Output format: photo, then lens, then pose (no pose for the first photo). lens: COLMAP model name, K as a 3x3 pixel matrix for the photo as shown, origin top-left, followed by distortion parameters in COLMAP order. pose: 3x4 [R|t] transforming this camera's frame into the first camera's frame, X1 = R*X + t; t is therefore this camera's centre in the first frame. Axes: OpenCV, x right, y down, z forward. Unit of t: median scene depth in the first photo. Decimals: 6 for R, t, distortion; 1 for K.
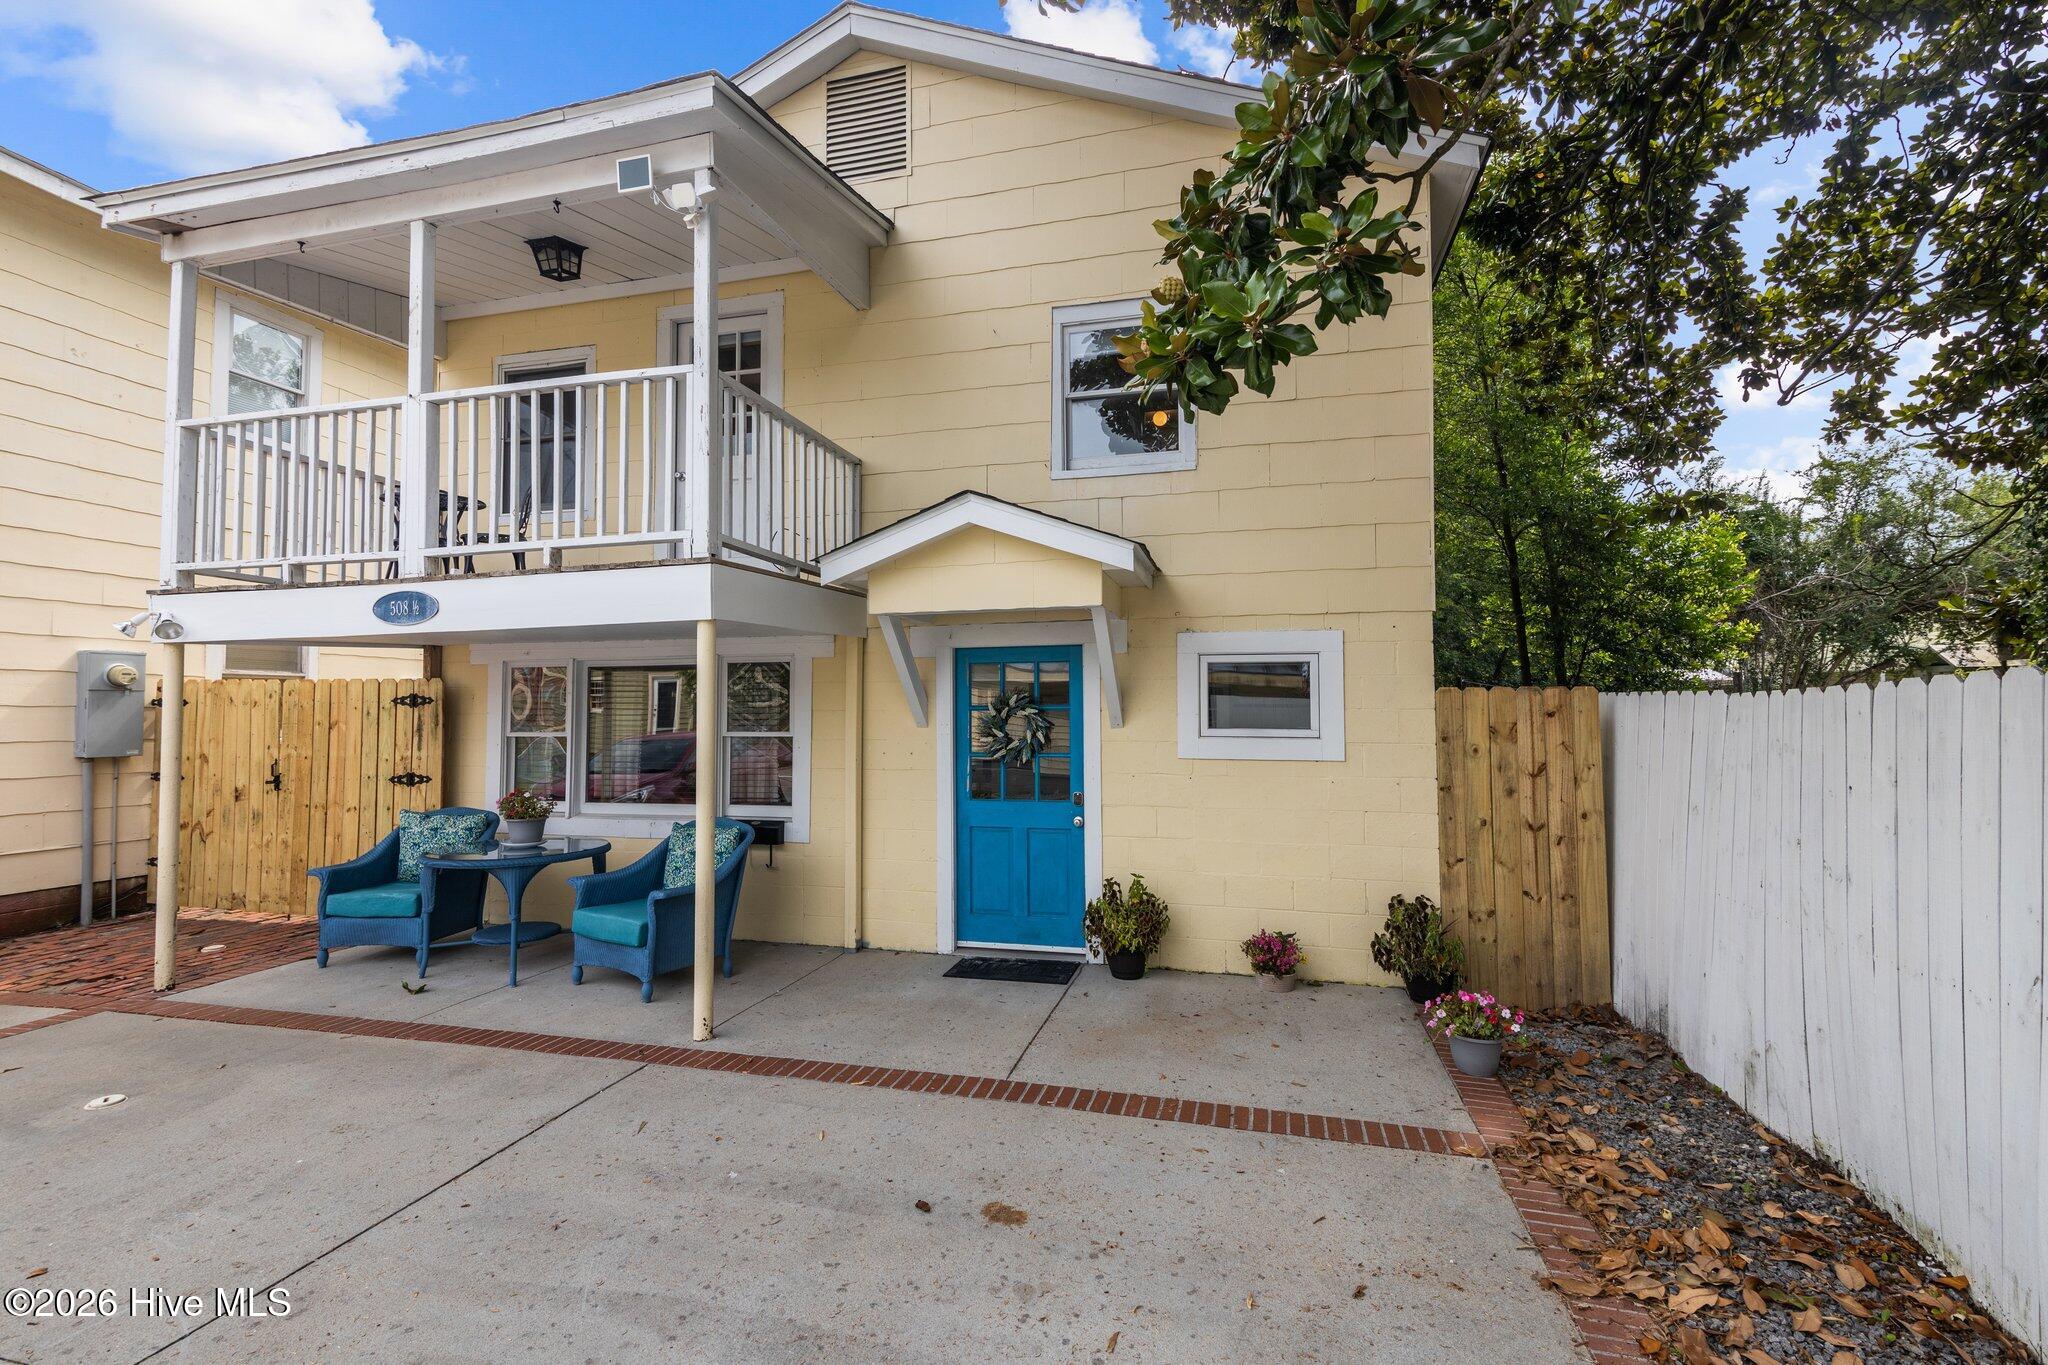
lens RADIAL K [[927.8, 0, 1019.9], [0, 927.8, 689.9], [0, 0, 1]] dist [-0.006934, 0.007612]
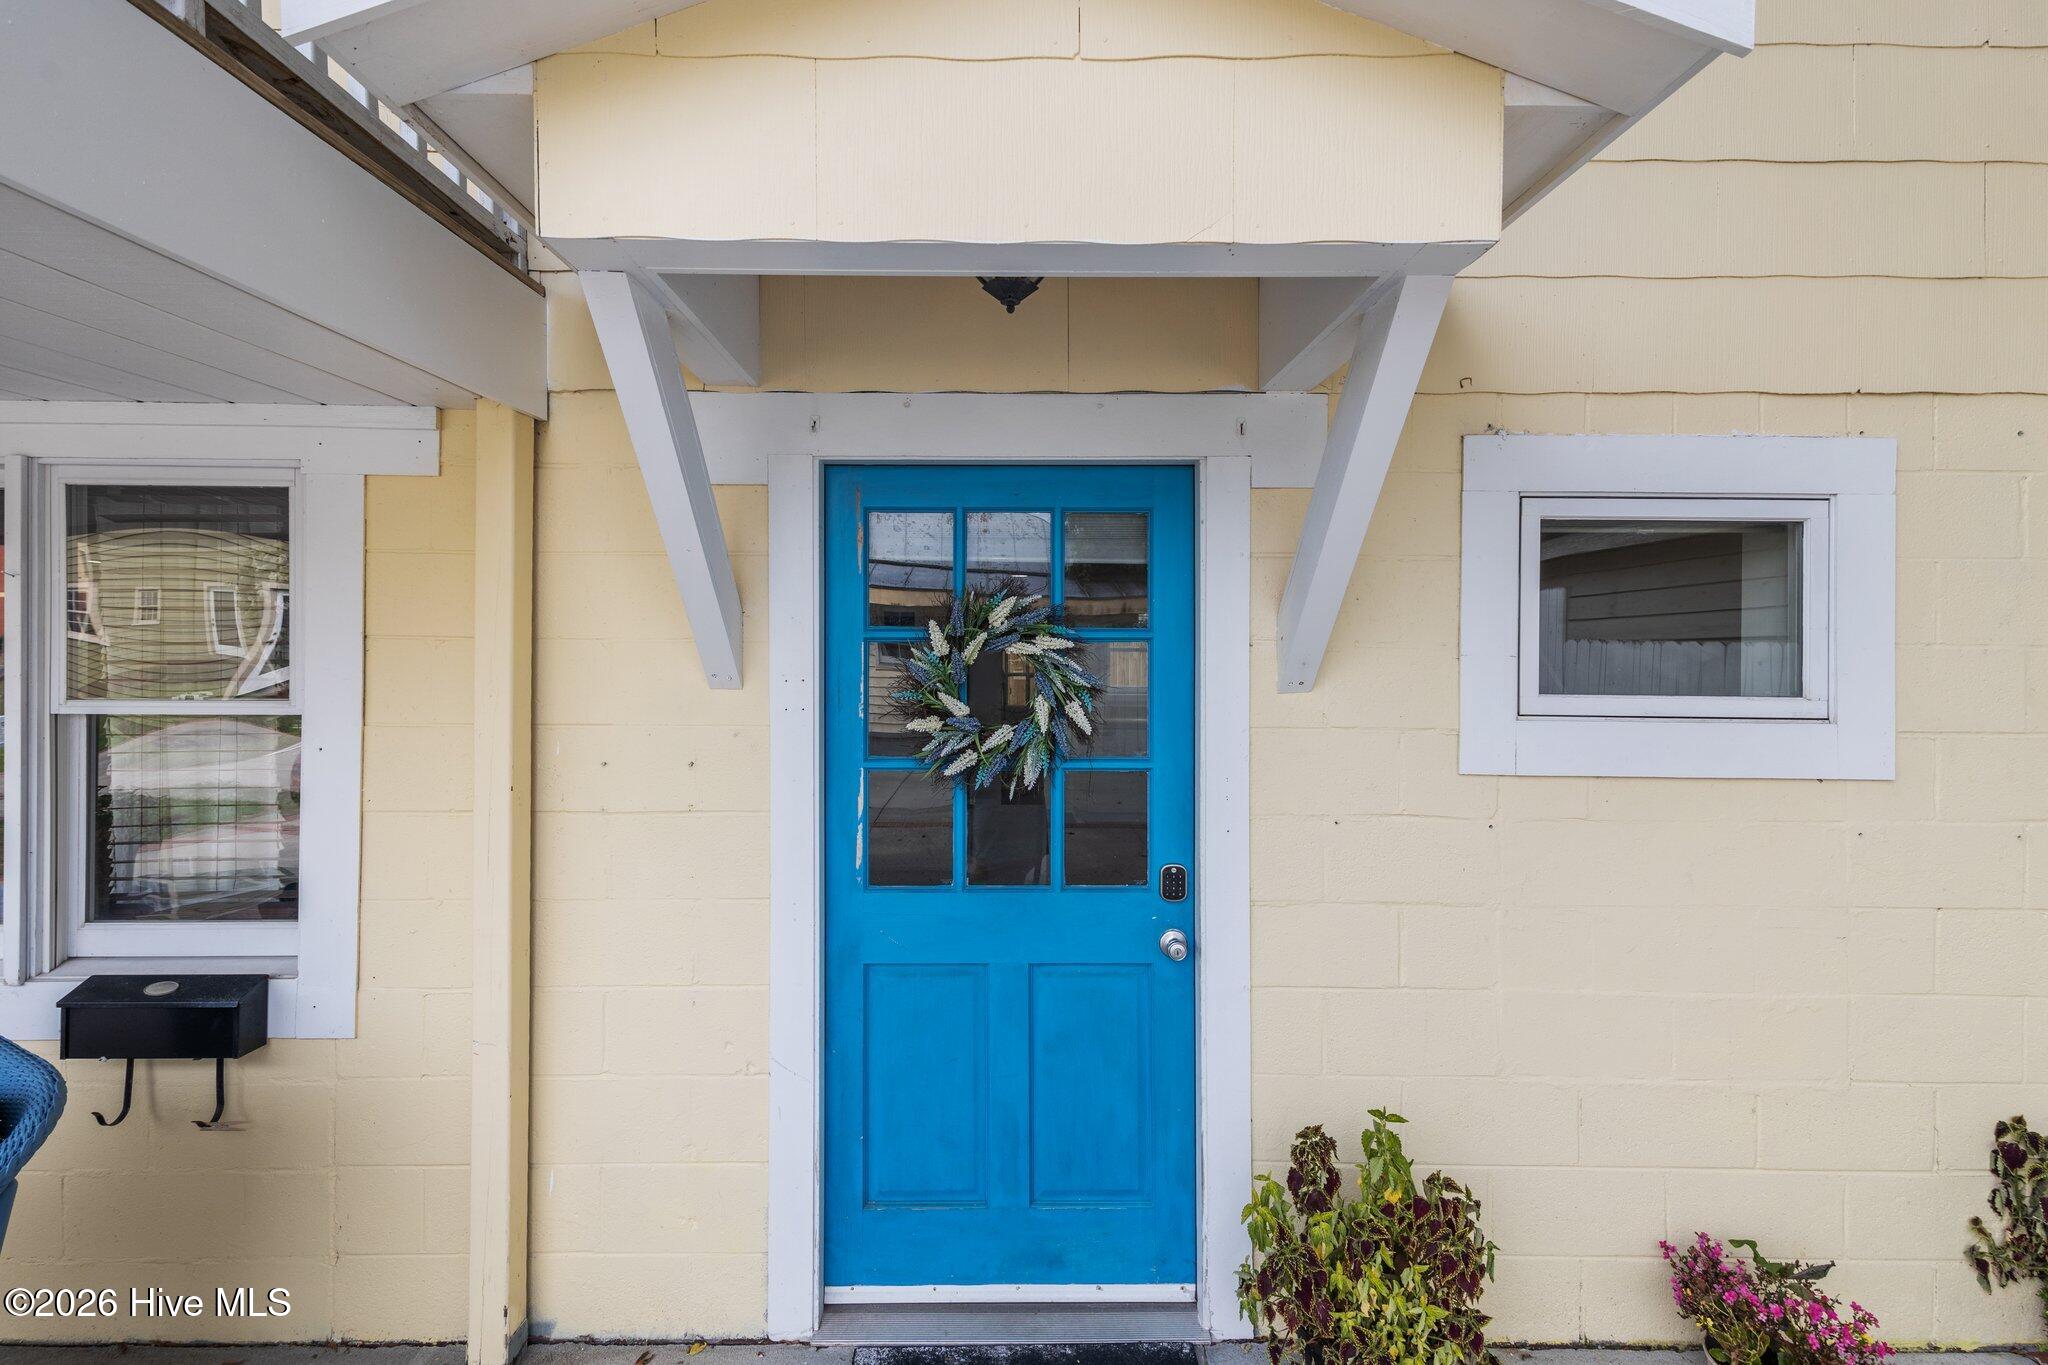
lens RADIAL K [[927.8, 0, 1035.2], [0, 927.8, 651.8], [0, 0, 1]] dist [-0.006934, 0.007612]
pose [[0.961505, 0.004131, 0.274756, -0.090281], [-0.014487, 0.999258, 0.035675, 0.013390], [-0.274405, -0.038282, 0.960852, 0.654721]]
